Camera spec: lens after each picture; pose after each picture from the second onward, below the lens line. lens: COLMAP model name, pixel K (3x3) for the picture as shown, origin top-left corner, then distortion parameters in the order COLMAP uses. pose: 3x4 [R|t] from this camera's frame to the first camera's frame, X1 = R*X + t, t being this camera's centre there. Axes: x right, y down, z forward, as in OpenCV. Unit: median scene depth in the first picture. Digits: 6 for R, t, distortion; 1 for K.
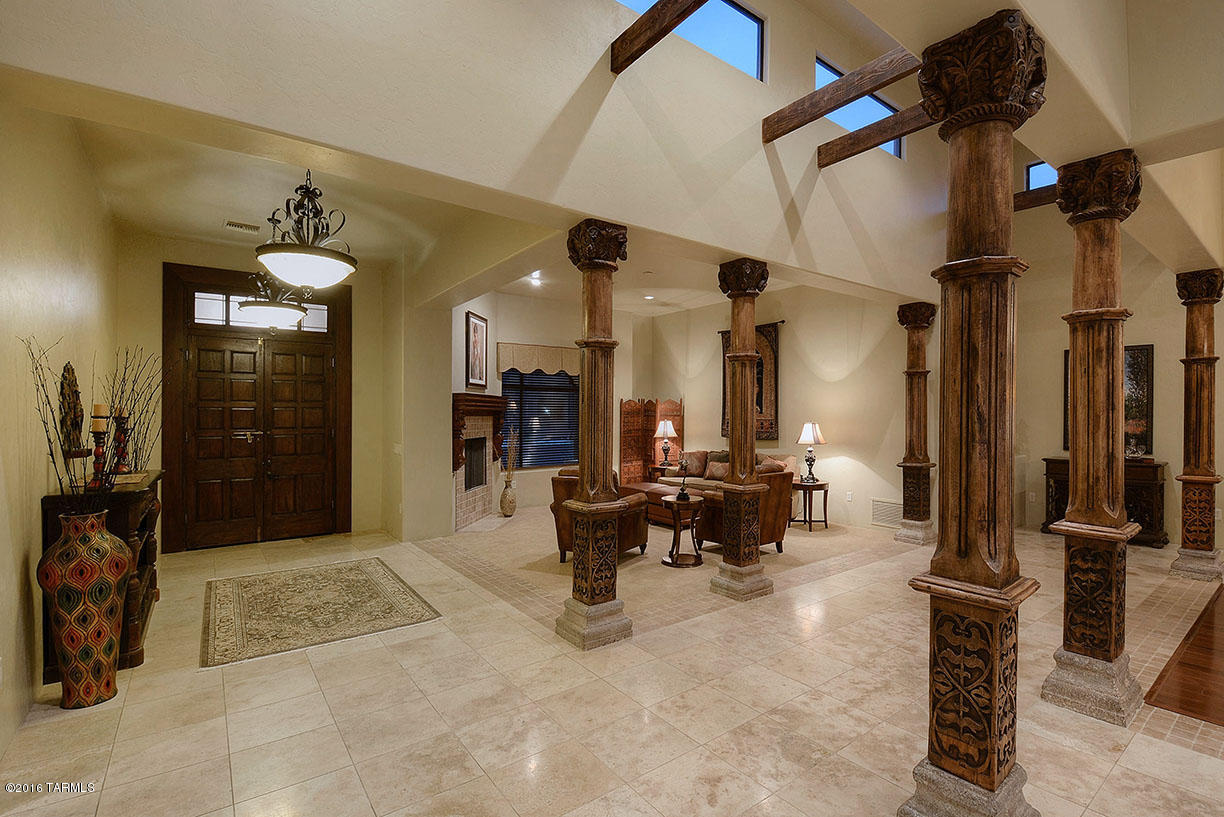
lens RADIAL K [[551.7, 0, 612.1], [0, 551.7, 414.3], [0, 0, 1]] dist [0.014703, -0.023976]
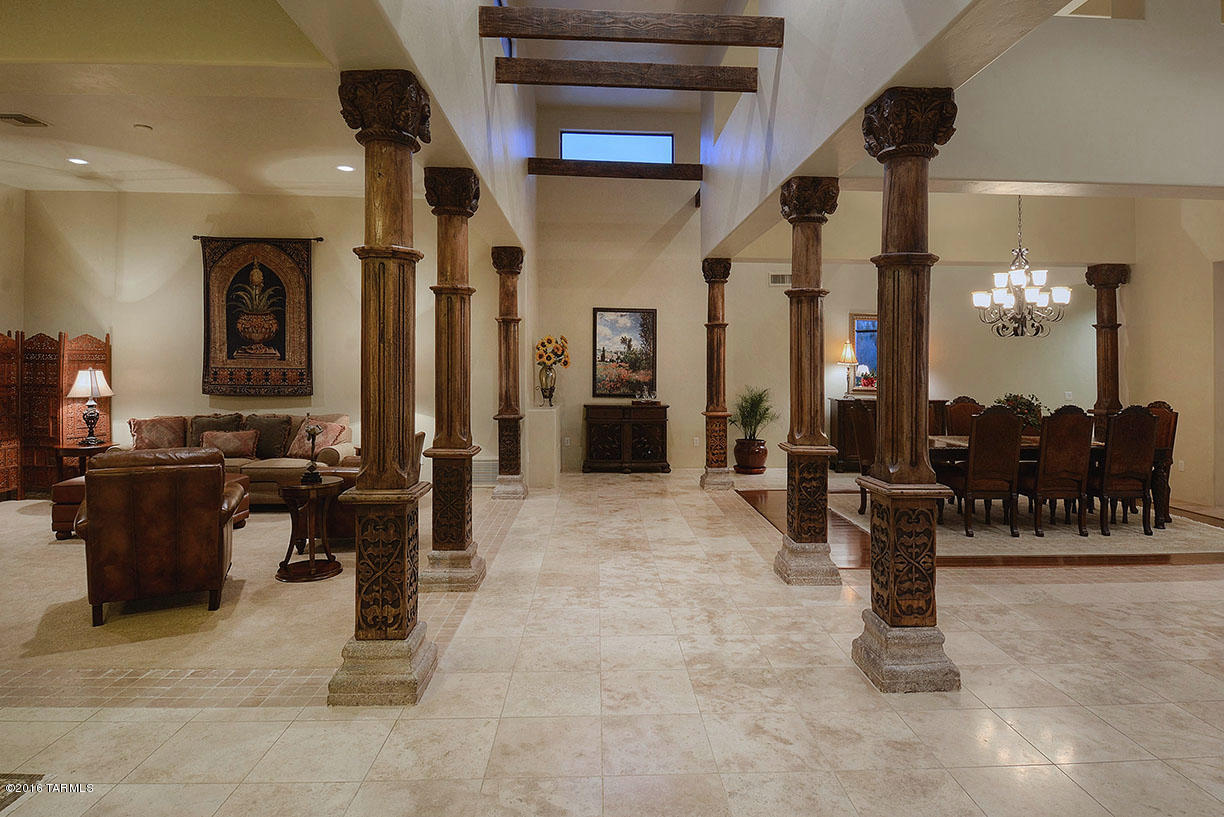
lens RADIAL K [[693.8, 0, 614.8], [0, 693.8, 366.0], [0, 0, 1]] dist [0.014176, -0.026794]
pose [[0.572865, 0.007507, 0.819615, -0.450030], [-0.010531, 0.999943, -0.001798, 0.006219], [-0.819582, -0.007602, 0.572911, 0.226229]]
